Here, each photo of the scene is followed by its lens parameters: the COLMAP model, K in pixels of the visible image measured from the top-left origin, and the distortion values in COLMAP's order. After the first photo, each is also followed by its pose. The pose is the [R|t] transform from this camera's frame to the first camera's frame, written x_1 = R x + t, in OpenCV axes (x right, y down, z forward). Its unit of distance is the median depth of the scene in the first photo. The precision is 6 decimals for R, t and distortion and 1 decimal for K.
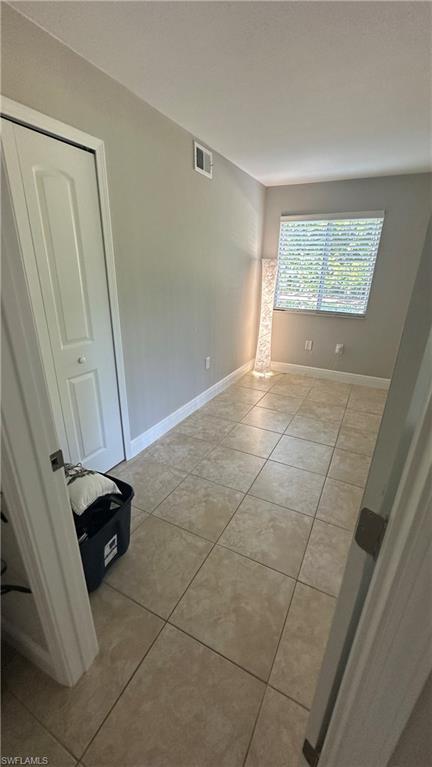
lens RADIAL K [[305.0, 0, 217.5], [0, 305.0, 383.1], [0, 0, 1]] dist [-0.006807, 0.001449]
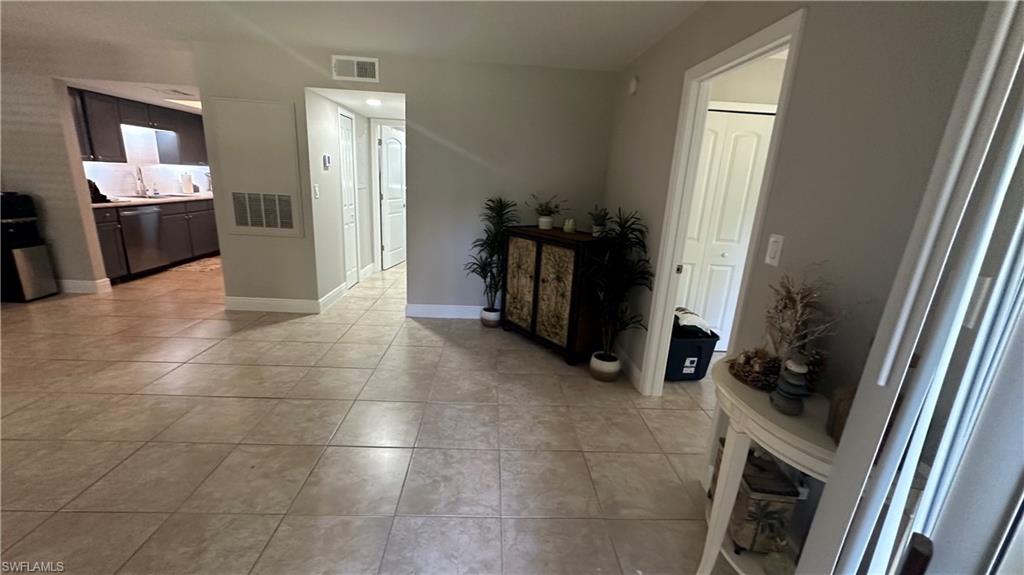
lens RADIAL K [[407.2, 0, 513.2], [0, 407.2, 288.3], [0, 0, 1]] dist [-0.006807, 0.001449]
pose [[0.496975, 0.231639, -0.836277, 0.616305], [-0.348023, 0.936018, 0.052447, 0.284671], [0.794919, 0.264979, 0.545793, -0.693128]]
